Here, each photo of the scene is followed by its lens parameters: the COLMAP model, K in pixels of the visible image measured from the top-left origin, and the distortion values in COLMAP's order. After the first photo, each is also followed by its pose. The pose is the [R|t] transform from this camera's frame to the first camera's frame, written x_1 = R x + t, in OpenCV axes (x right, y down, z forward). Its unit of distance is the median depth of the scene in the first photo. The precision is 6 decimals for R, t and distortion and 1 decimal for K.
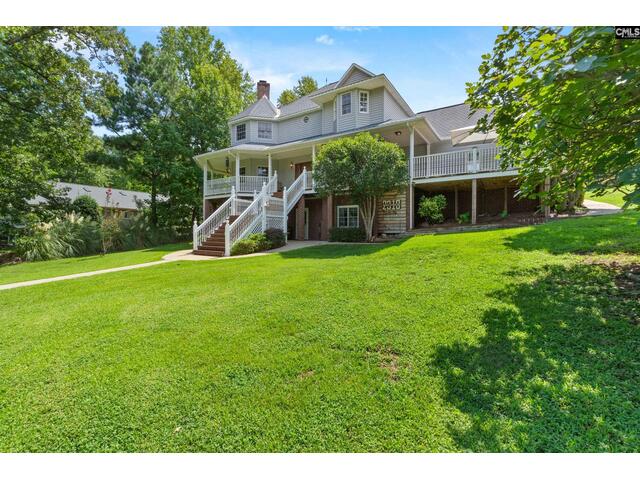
lens RADIAL K [[293.2, 0, 317.3], [0, 293.2, 234.5], [0, 0, 1]] dist [-0.017030, -0.000066]
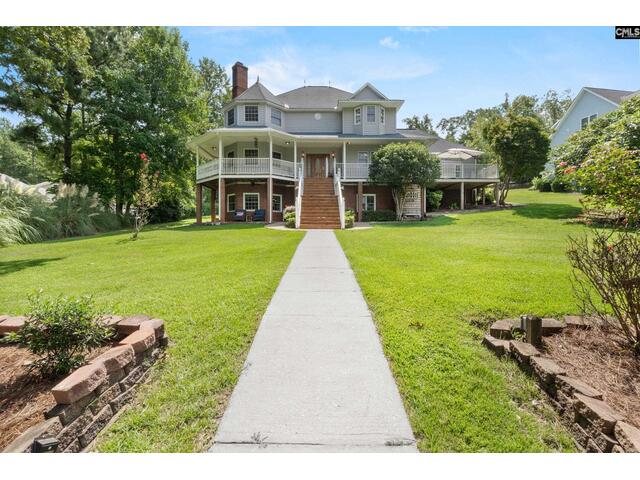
lens RADIAL K [[293.2, 0, 317.3], [0, 293.2, 234.5], [0, 0, 1]] dist [-0.017030, -0.000066]
pose [[0.831912, -0.007017, 0.554863, -0.803587], [0.005249, 0.999975, 0.004776, 0.071728], [-0.554883, -0.001061, 0.831928, 0.066147]]
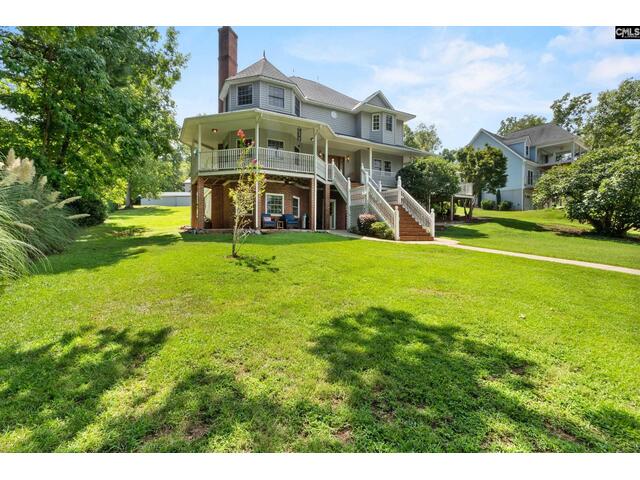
lens RADIAL K [[293.2, 0, 317.3], [0, 293.2, 234.5], [0, 0, 1]] dist [-0.017030, -0.000066]
pose [[0.472371, -0.006846, 0.881373, -1.184218], [-0.003225, 0.999950, 0.009495, 0.030916], [-0.881394, -0.007328, 0.472326, 0.659178]]
